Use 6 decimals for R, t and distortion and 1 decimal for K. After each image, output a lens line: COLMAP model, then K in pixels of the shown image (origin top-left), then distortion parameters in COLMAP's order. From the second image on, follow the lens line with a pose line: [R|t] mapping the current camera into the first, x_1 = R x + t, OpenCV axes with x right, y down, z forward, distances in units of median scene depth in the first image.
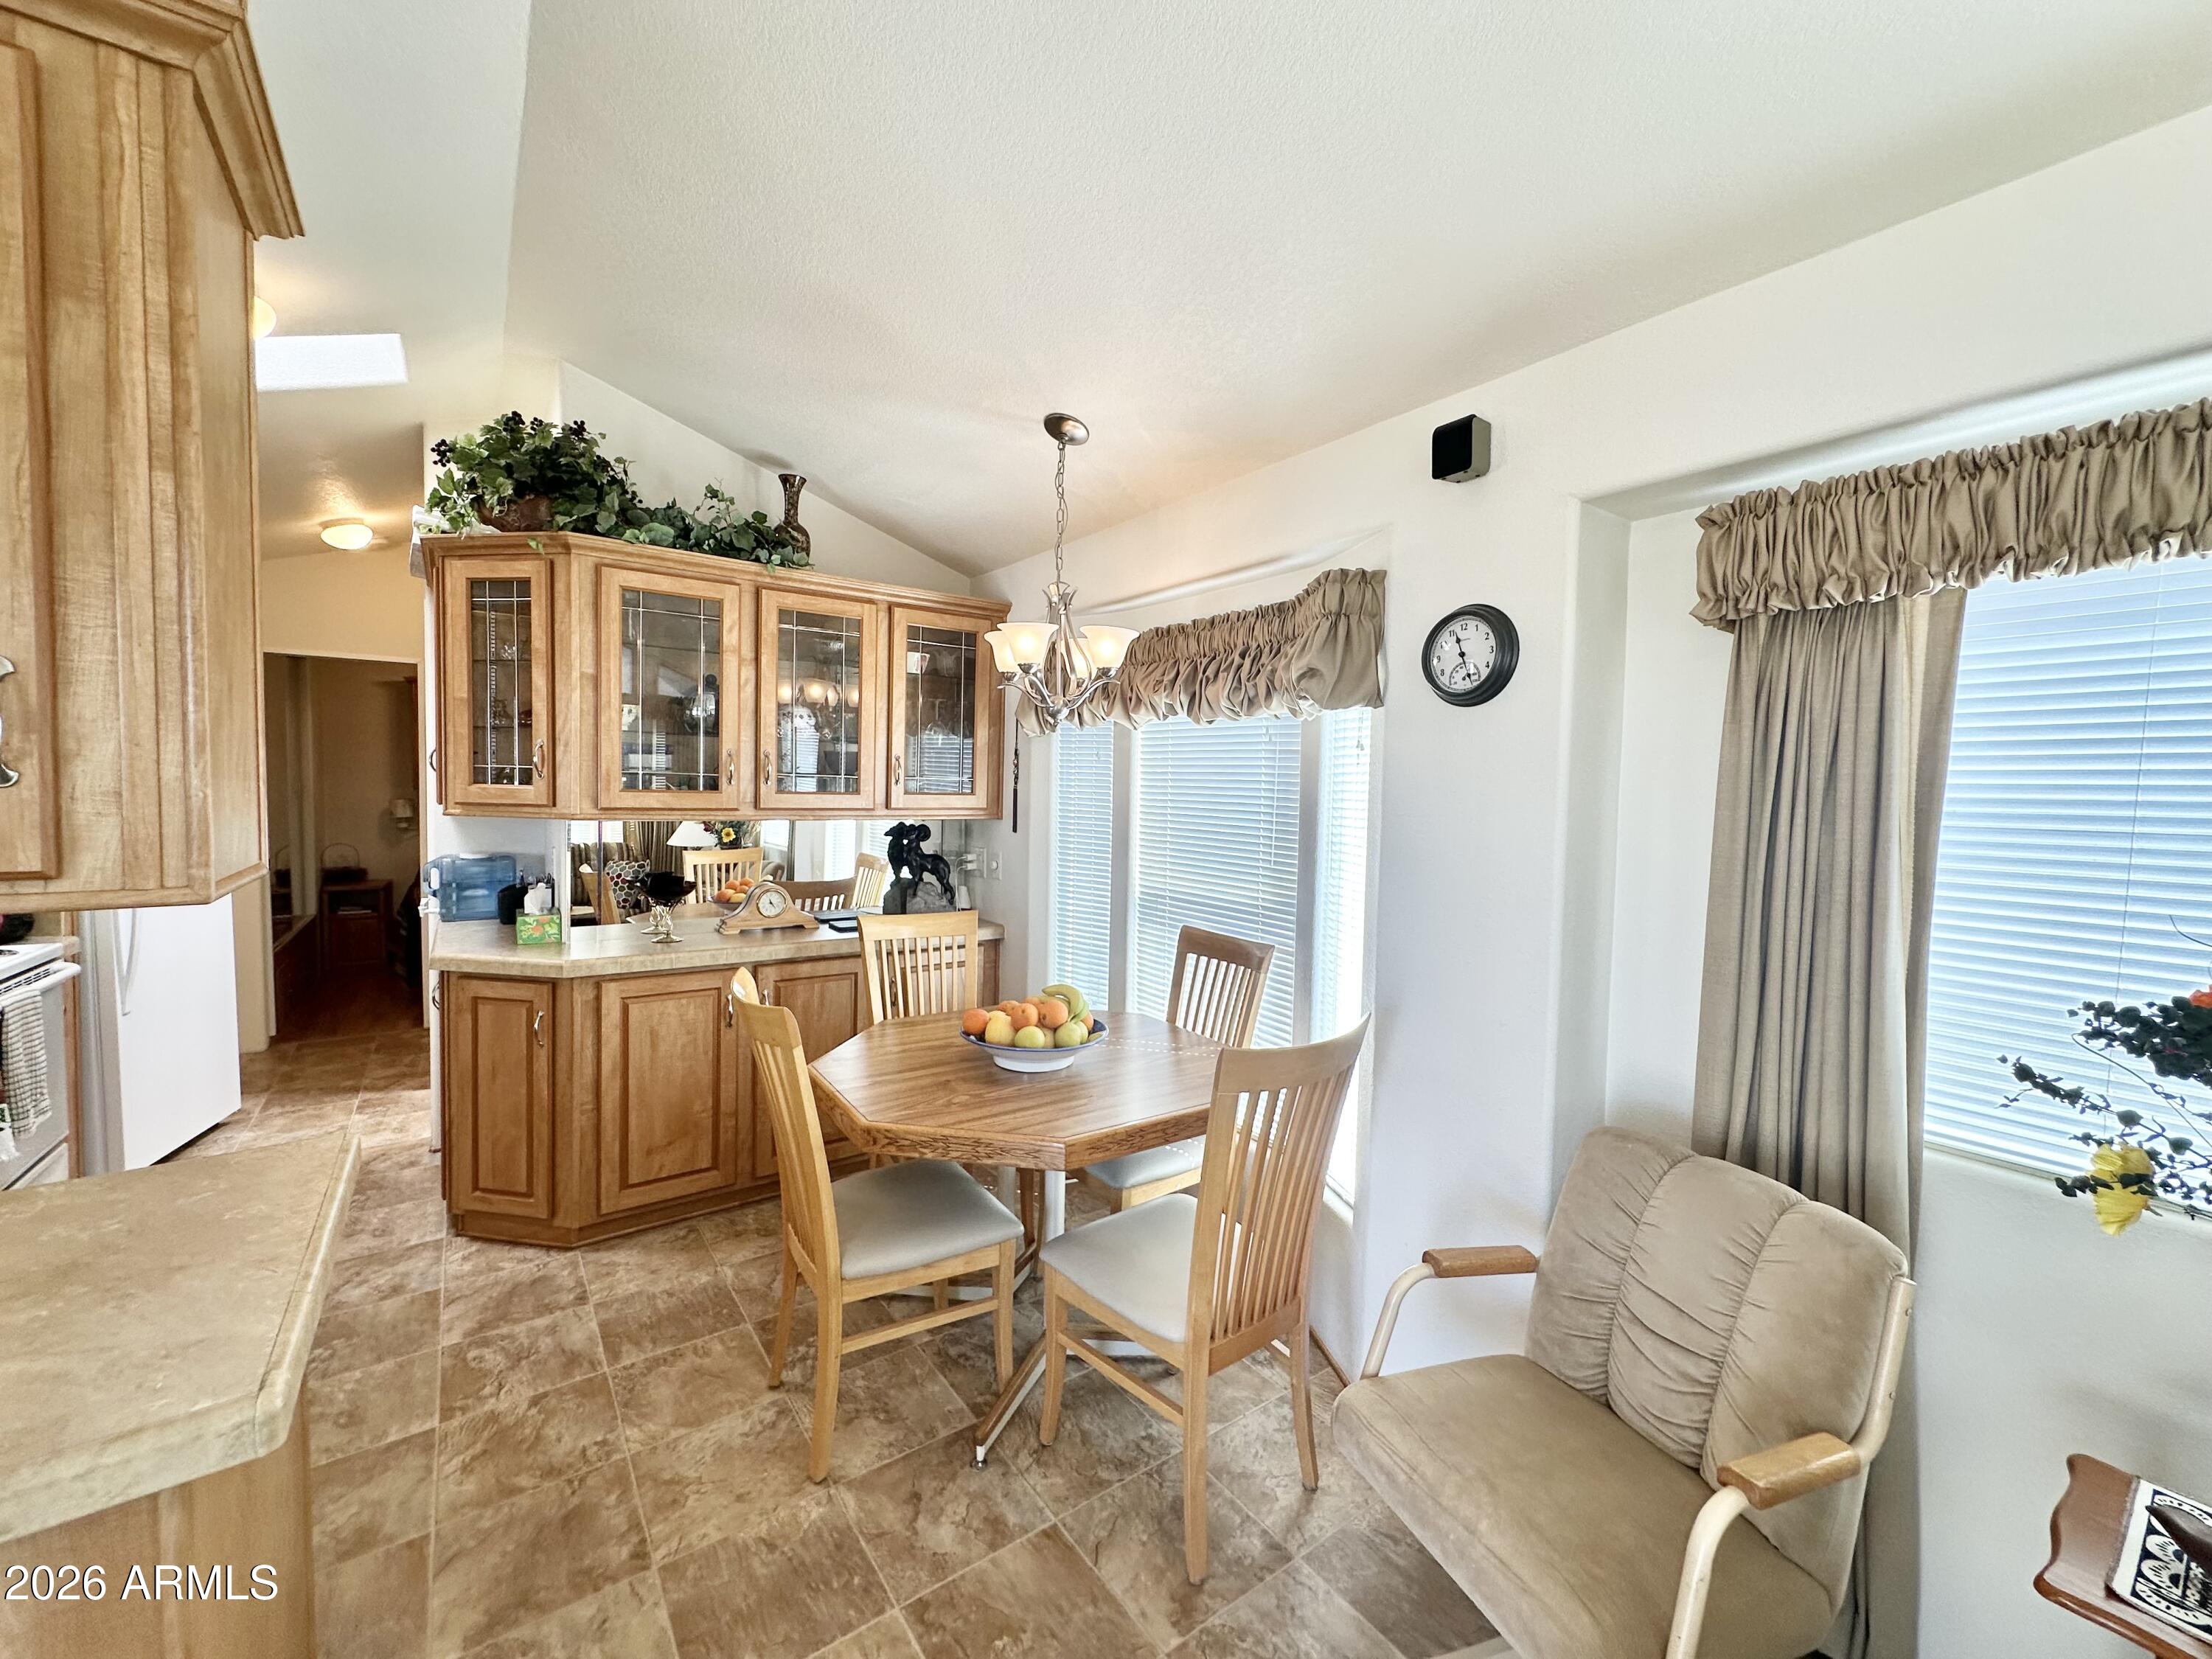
lens RADIAL K [[886.0, 0, 1105.0], [0, 886.0, 830.1], [0, 0, 1]] dist [-0.003931, 0.000957]
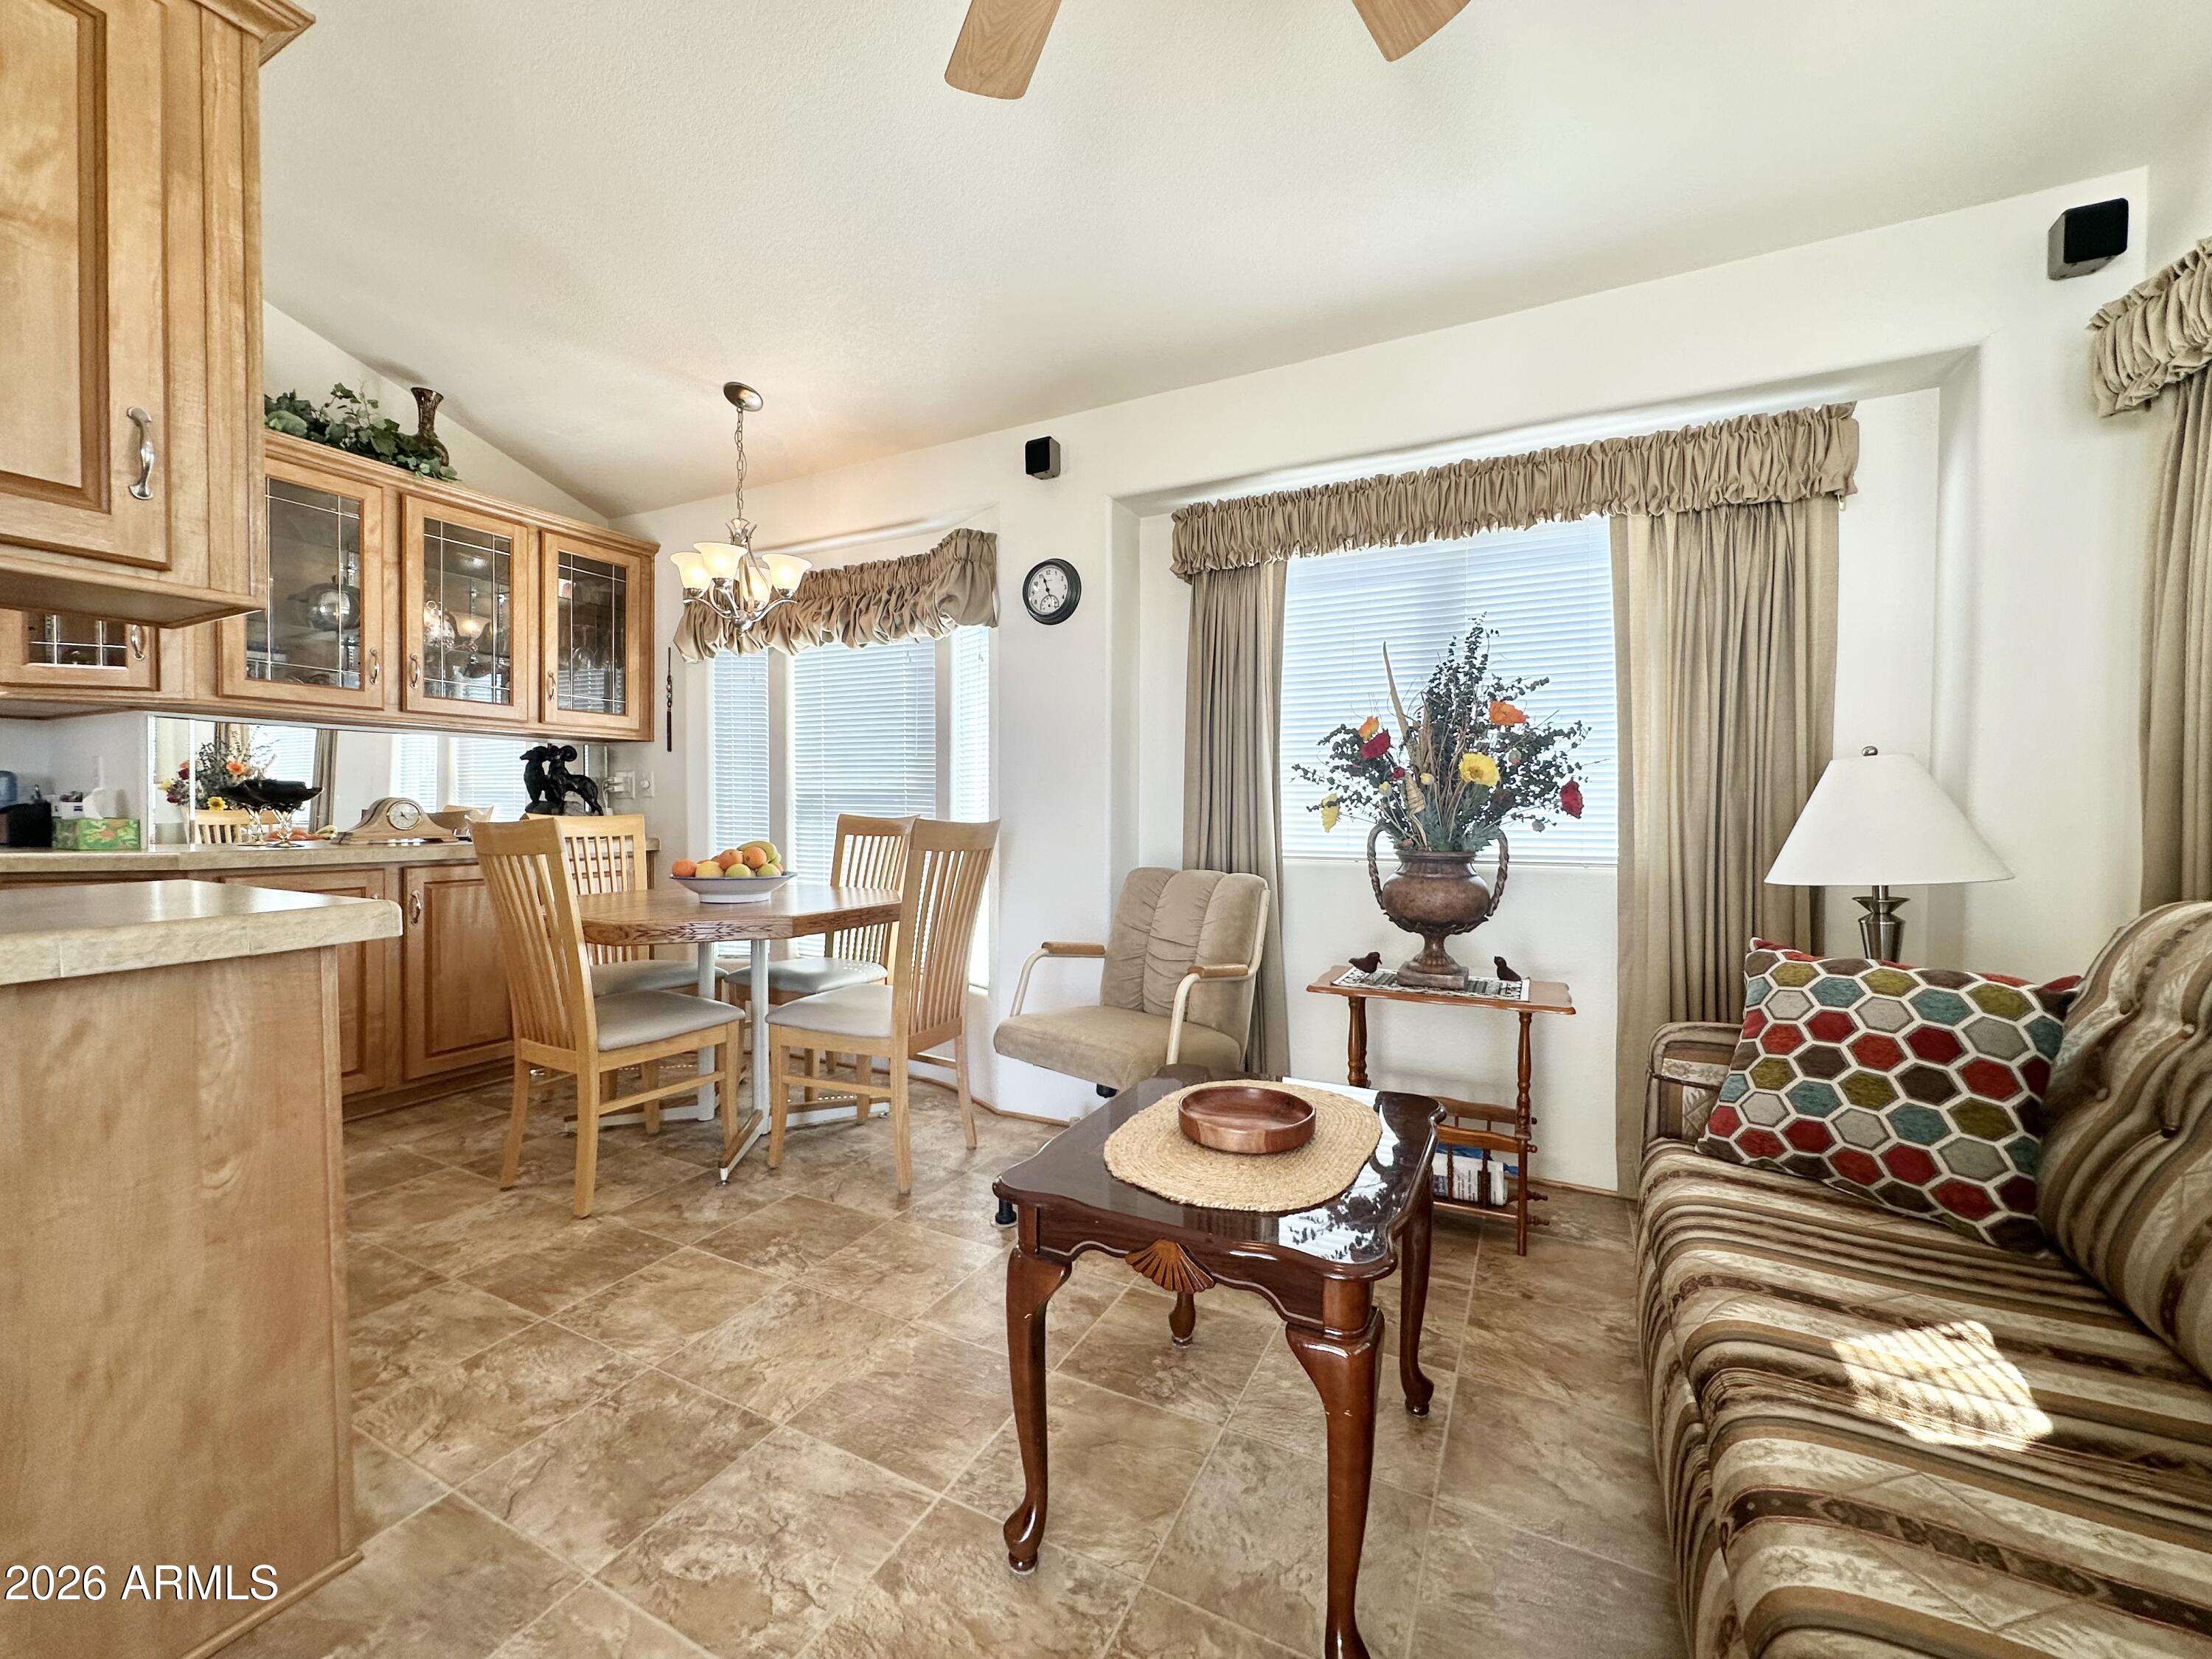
lens RADIAL K [[886.0, 0, 1104.7], [0, 886.0, 827.9], [0, 0, 1]] dist [-0.003931, 0.000957]
pose [[0.892653, -0.026656, 0.449955, -0.150239], [0.035159, 0.999326, -0.010549, 0.165452], [-0.449371, 0.025237, 0.892989, -0.290815]]
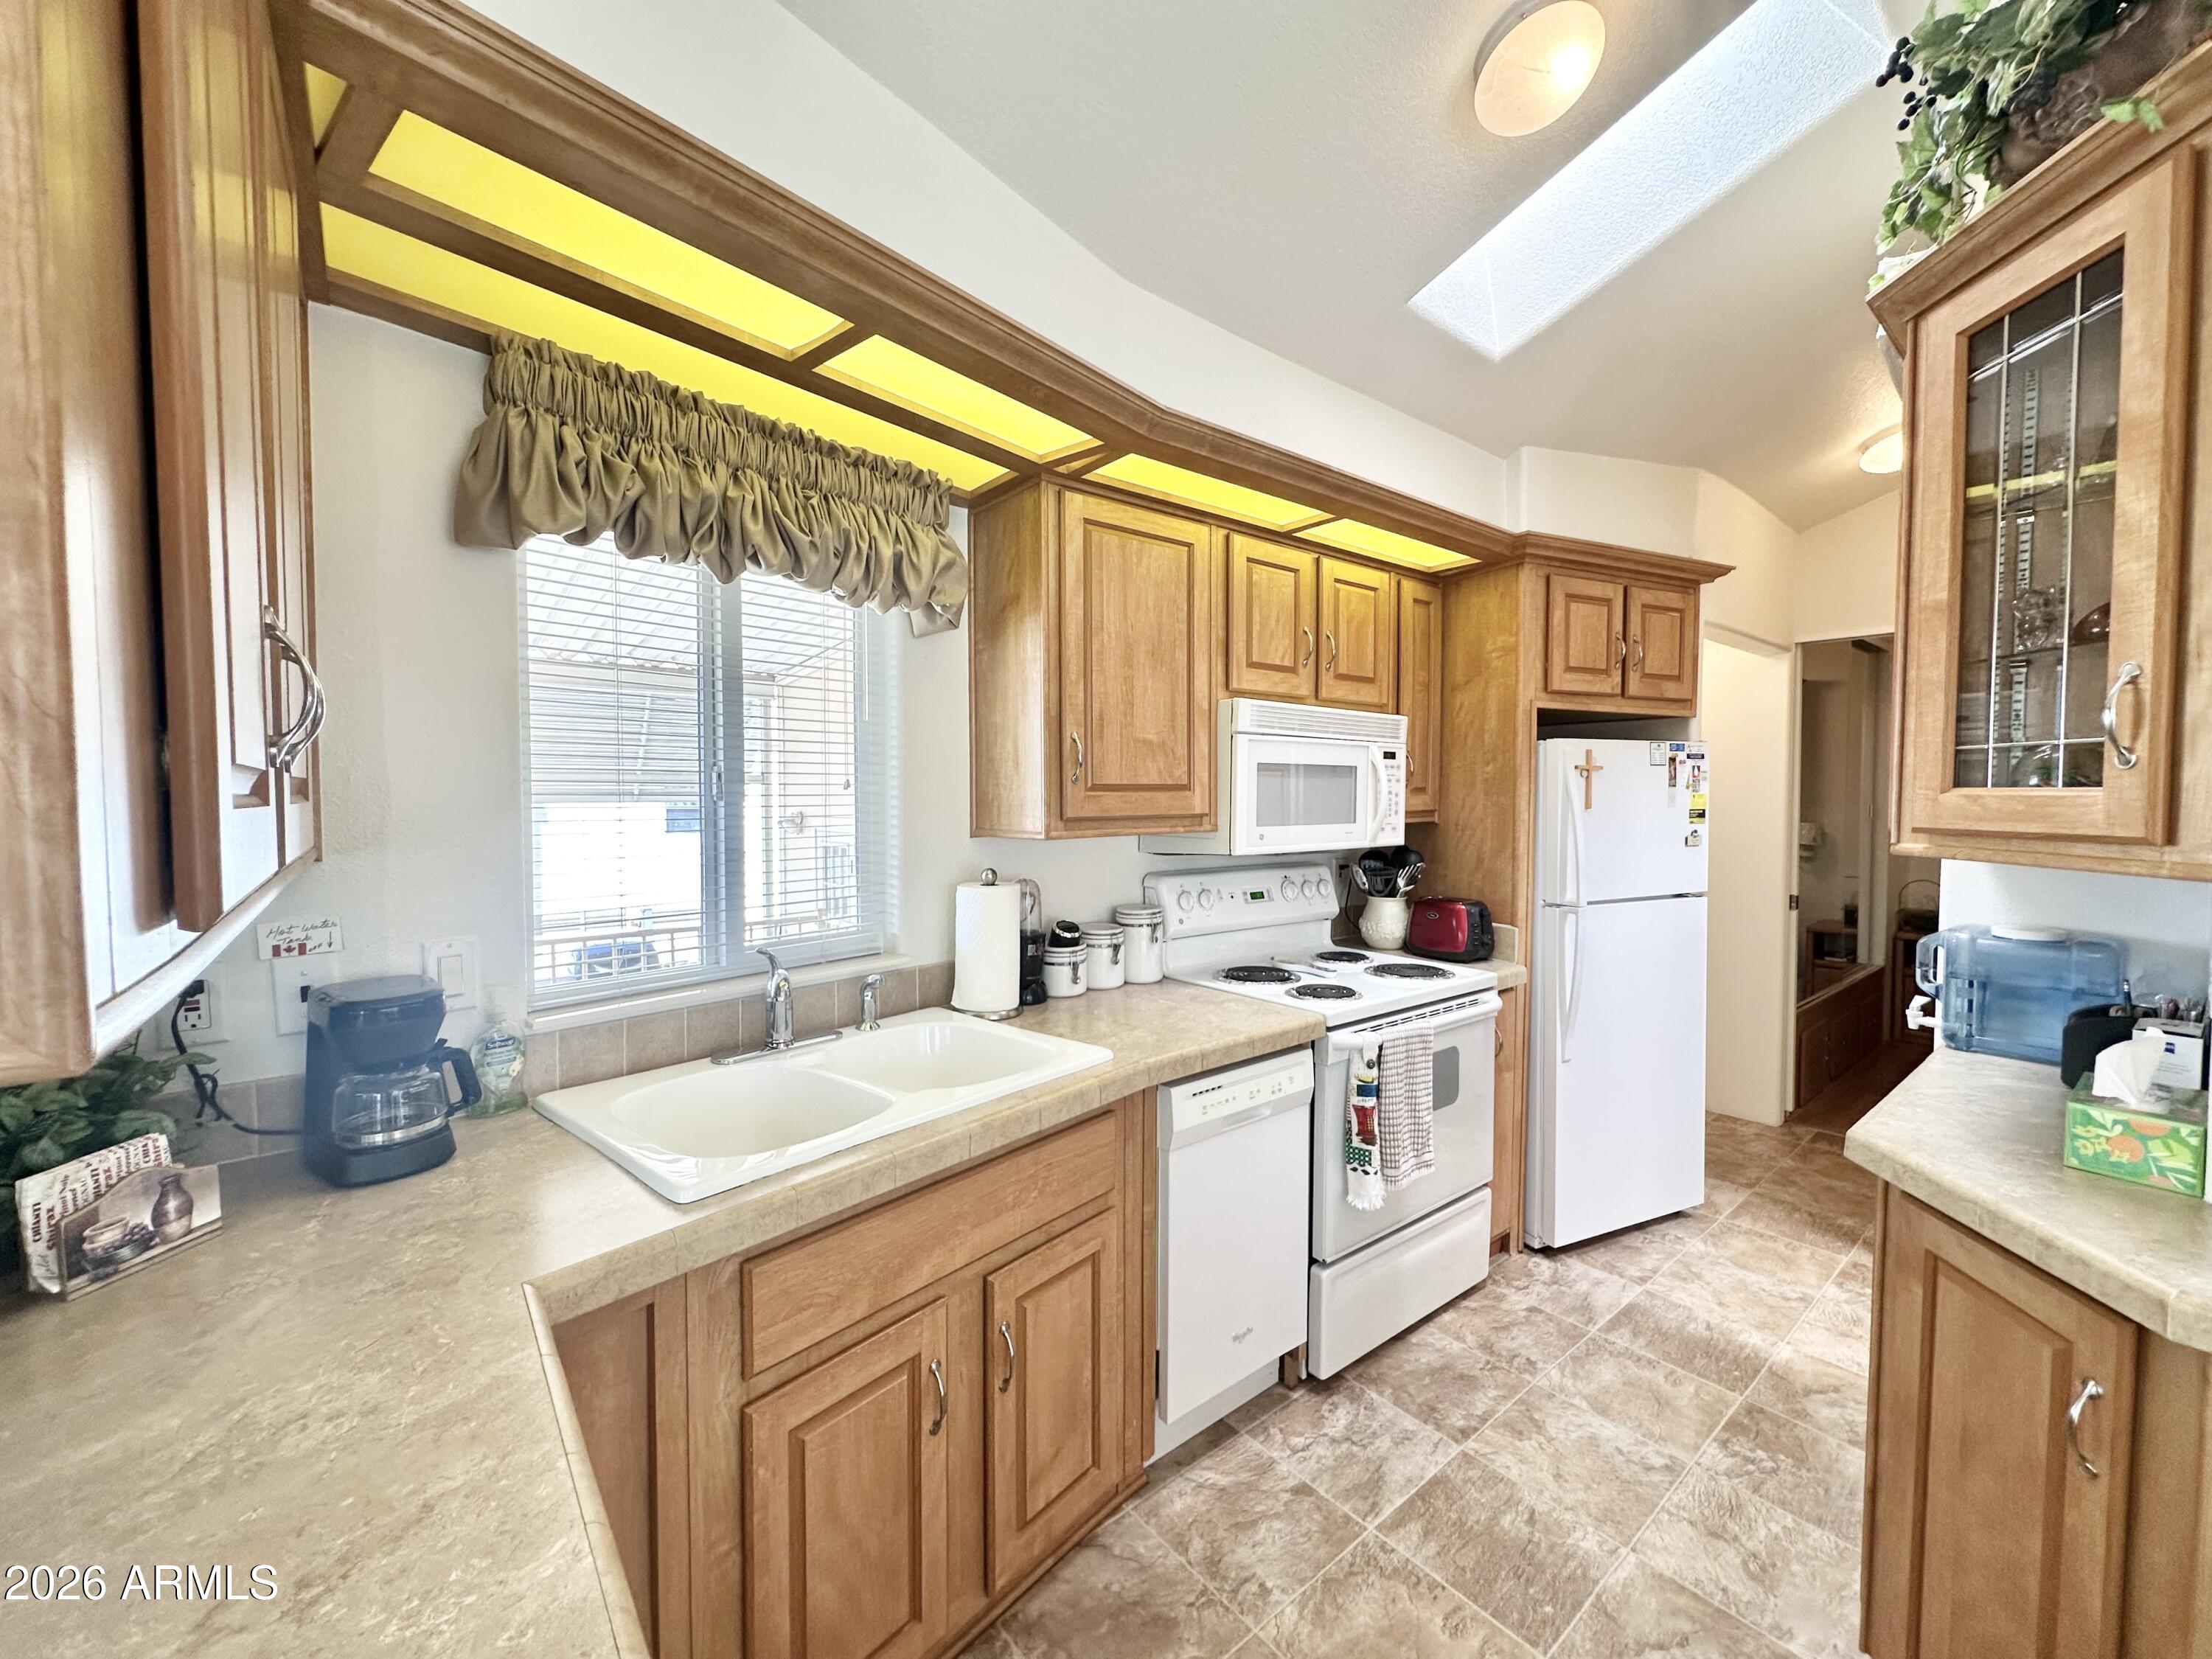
lens RADIAL K [[886.0, 0, 1111.9], [0, 886.0, 829.2], [0, 0, 1]] dist [-0.003931, 0.000957]
pose [[0.058229, 0.016796, -0.998162, -0.292252], [-0.045952, 0.998844, 0.014127, -0.018584], [0.997245, 0.045045, 0.058933, 0.553746]]
